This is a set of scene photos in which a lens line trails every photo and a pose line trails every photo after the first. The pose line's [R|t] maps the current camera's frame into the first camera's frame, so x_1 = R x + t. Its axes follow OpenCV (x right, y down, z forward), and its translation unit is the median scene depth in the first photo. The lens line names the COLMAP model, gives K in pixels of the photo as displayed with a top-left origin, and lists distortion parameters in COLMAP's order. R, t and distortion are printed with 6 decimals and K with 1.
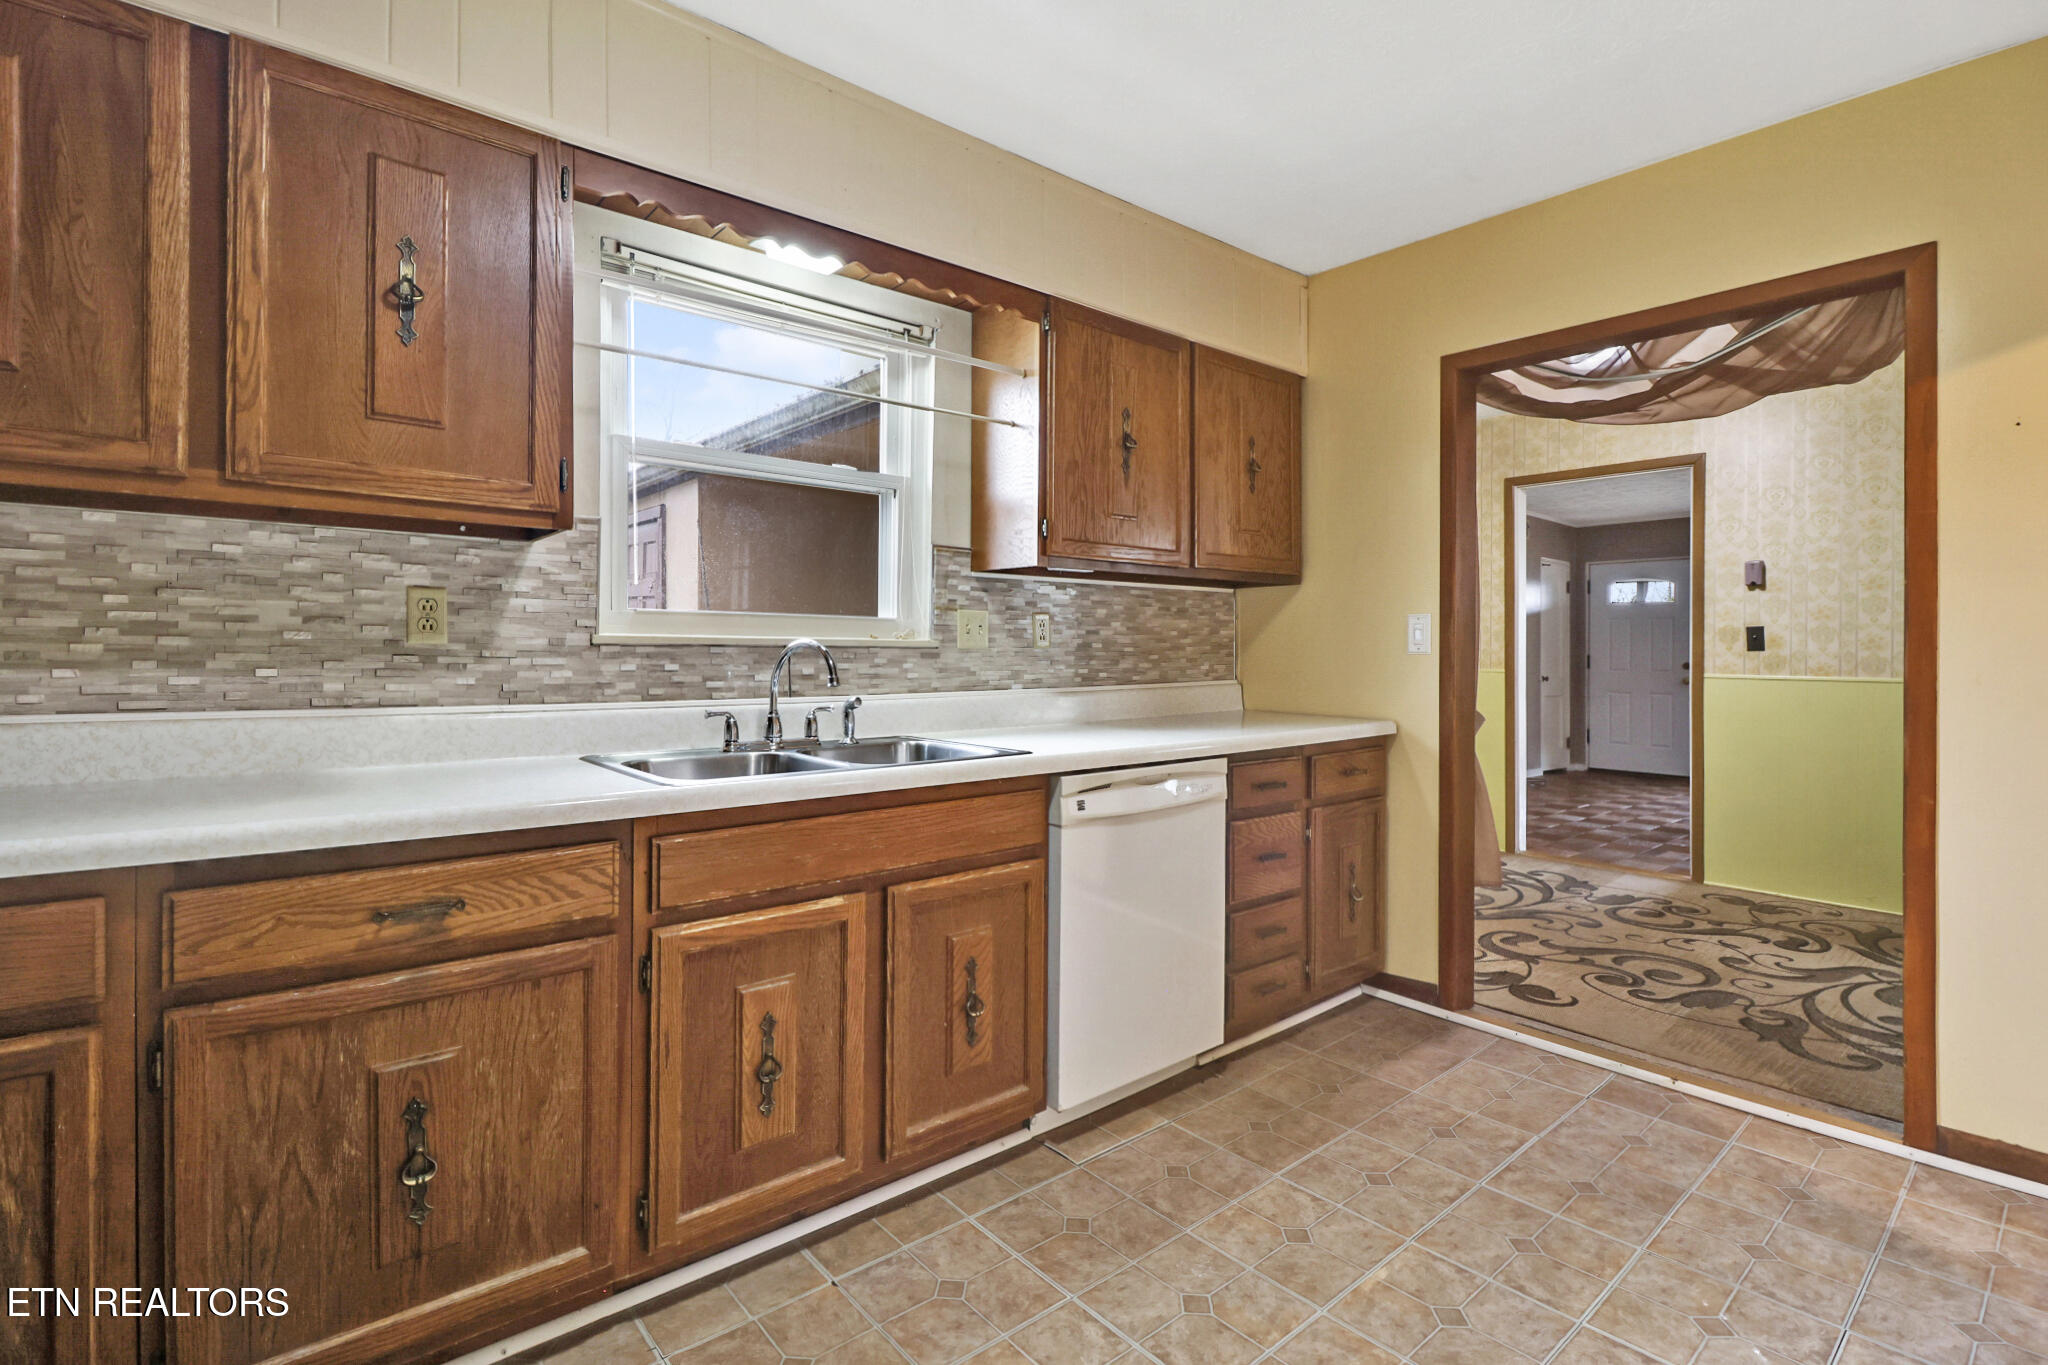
lens RADIAL K [[946.9, 0, 1017.4], [0, 946.9, 652.8], [0, 0, 1]] dist [-0.014005, -0.004747]
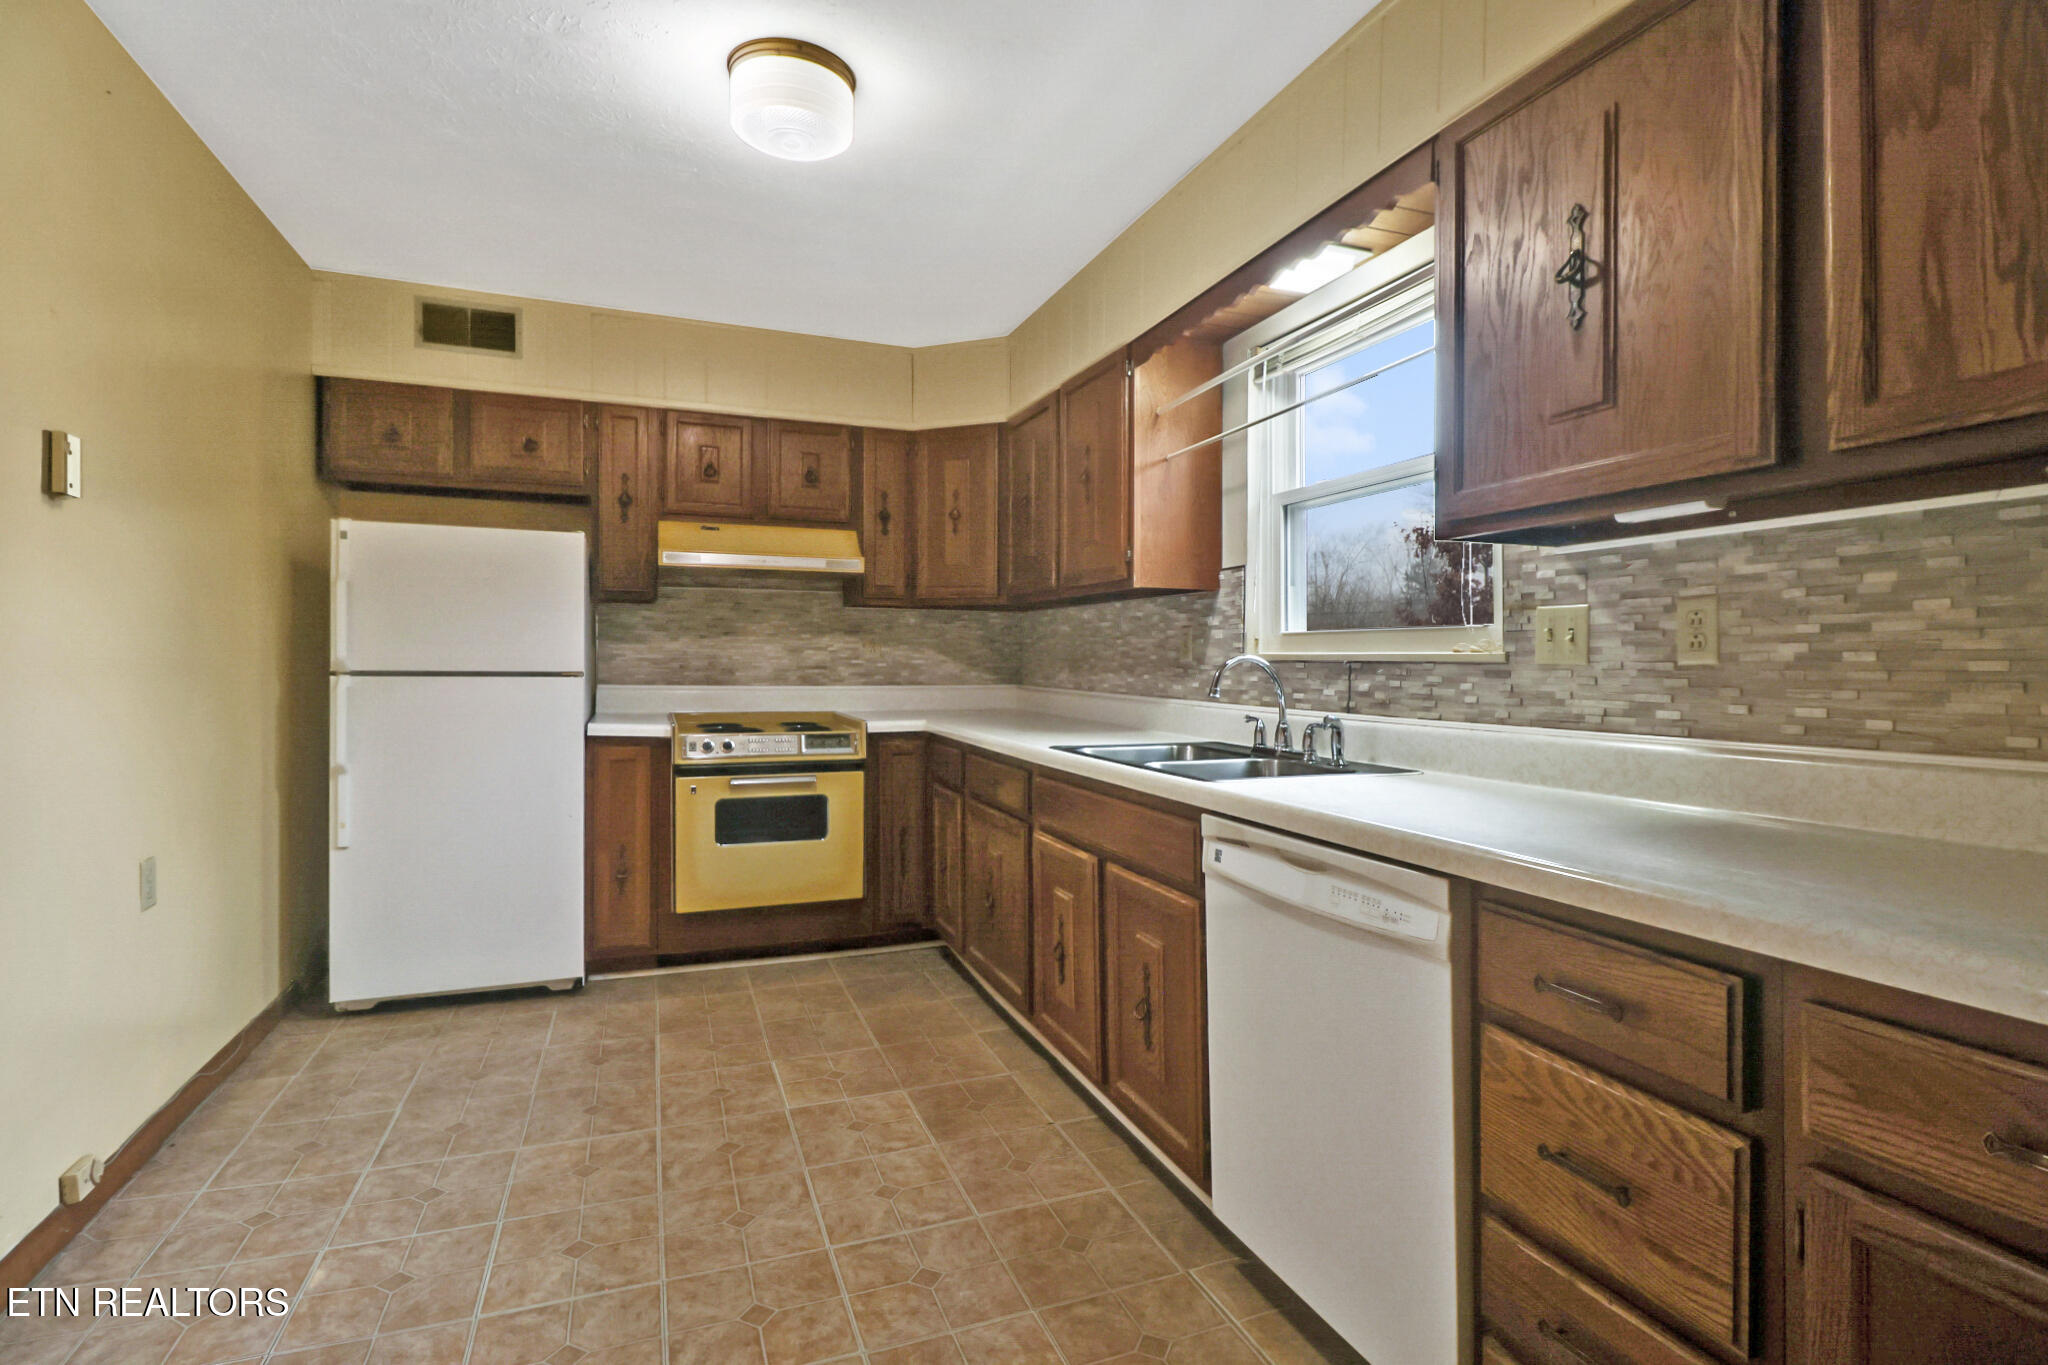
lens RADIAL K [[946.9, 0, 1017.8], [0, 946.9, 671.1], [0, 0, 1]] dist [-0.014005, -0.004747]
pose [[-0.317229, 0.003729, -0.948341, 0.728405], [-0.008099, 0.999945, 0.006641, -0.000924], [0.948314, 0.009788, -0.317182, 0.893041]]
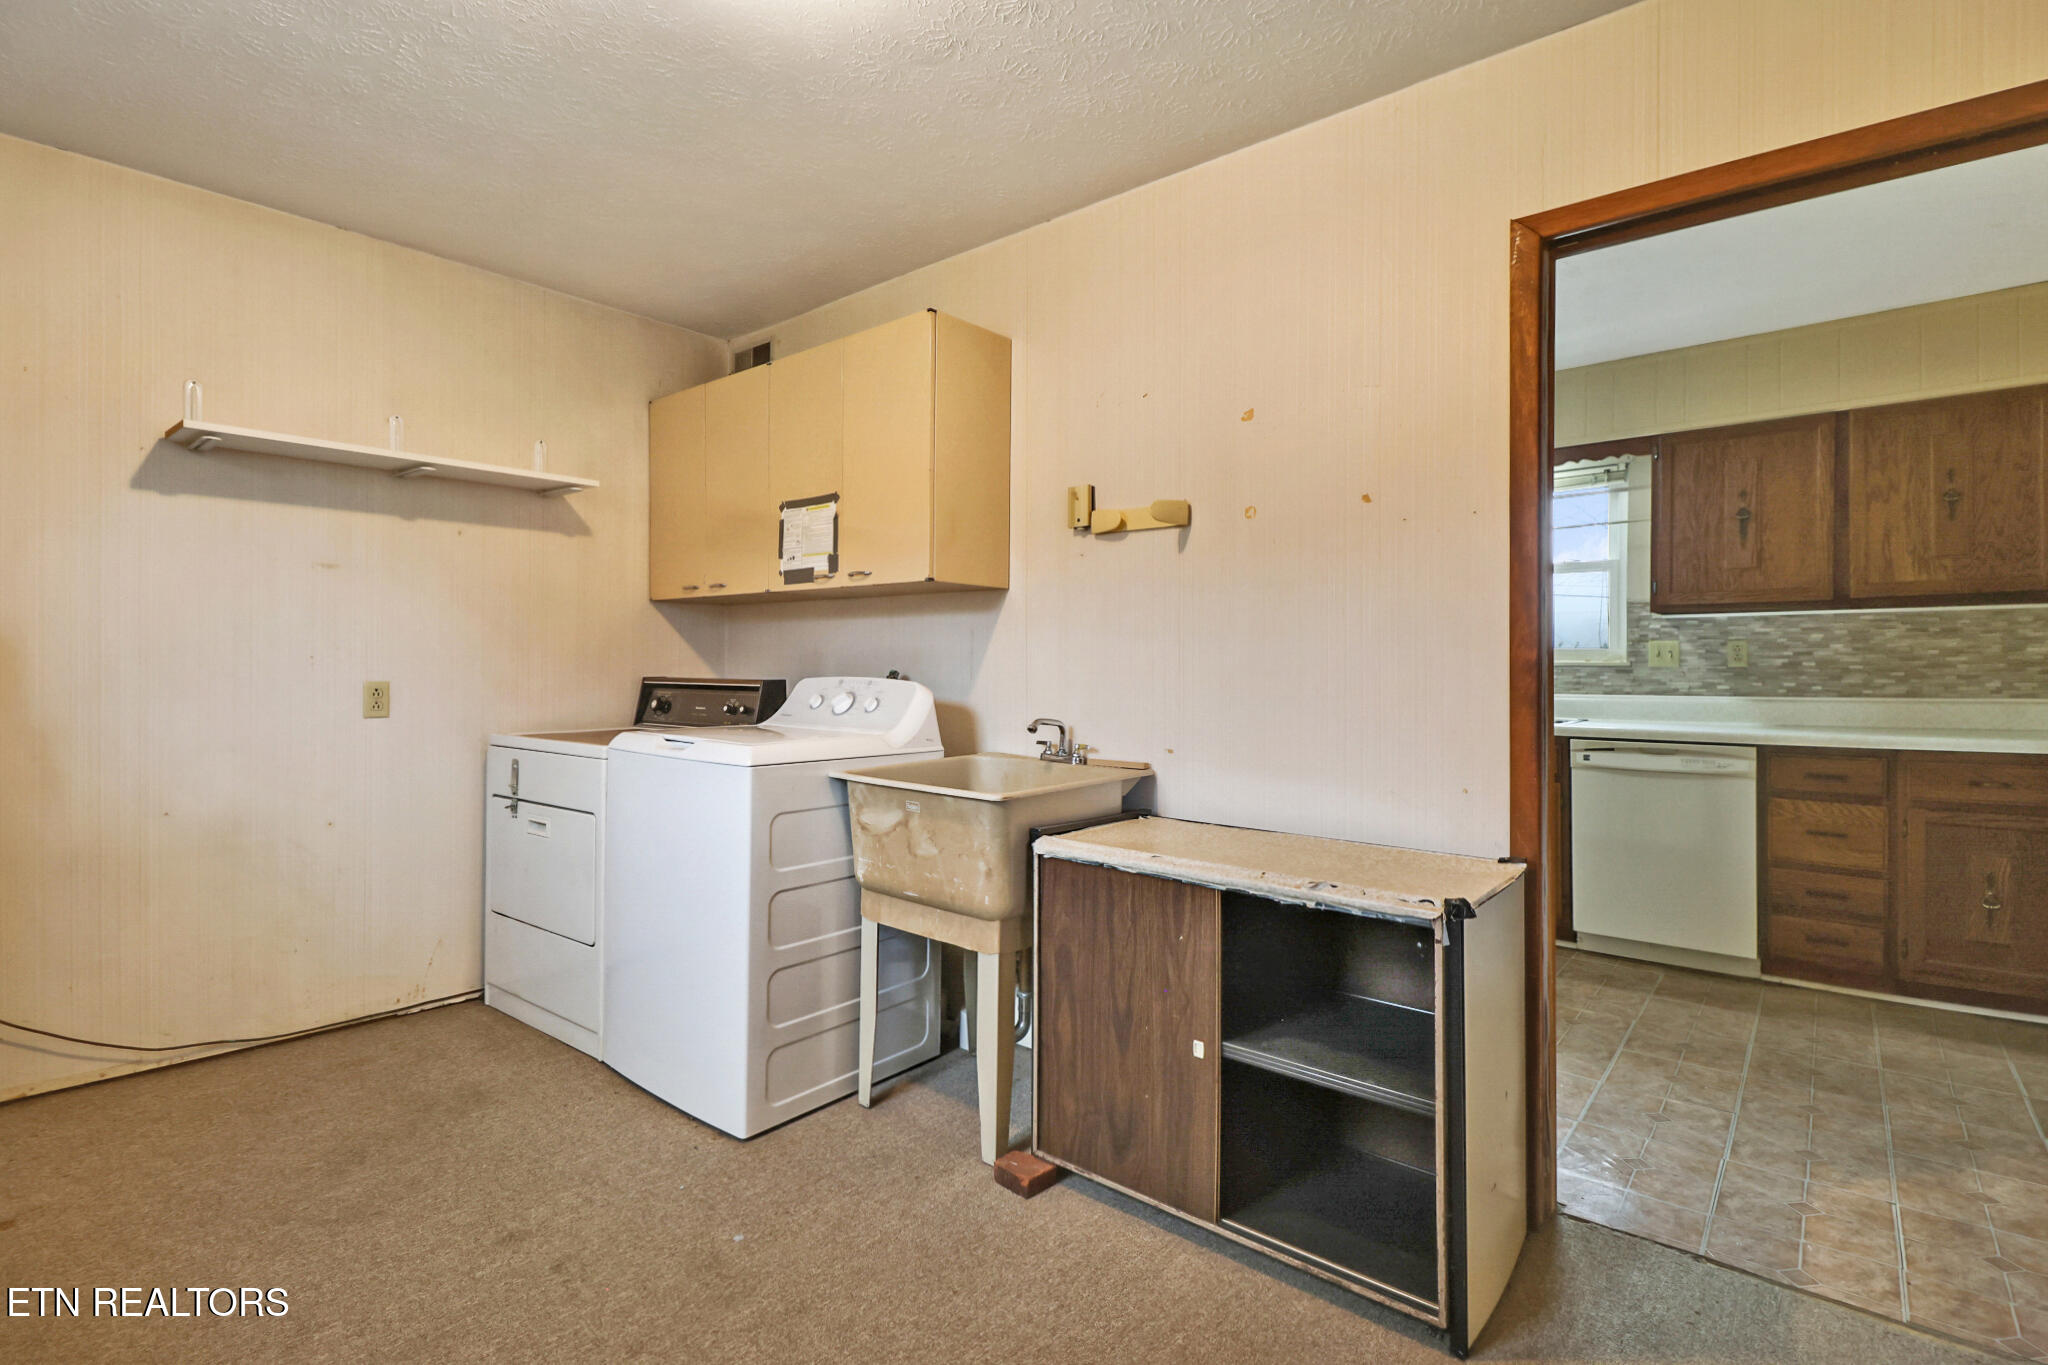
lens RADIAL K [[946.9, 0, 1021.2], [0, 946.9, 677.2], [0, 0, 1]] dist [-0.014005, -0.004747]
pose [[0.165408, 0.010419, -0.986170, 1.303724], [-0.000077, 0.999944, 0.010552, -0.003770], [0.986225, -0.001670, 0.165399, -0.250579]]
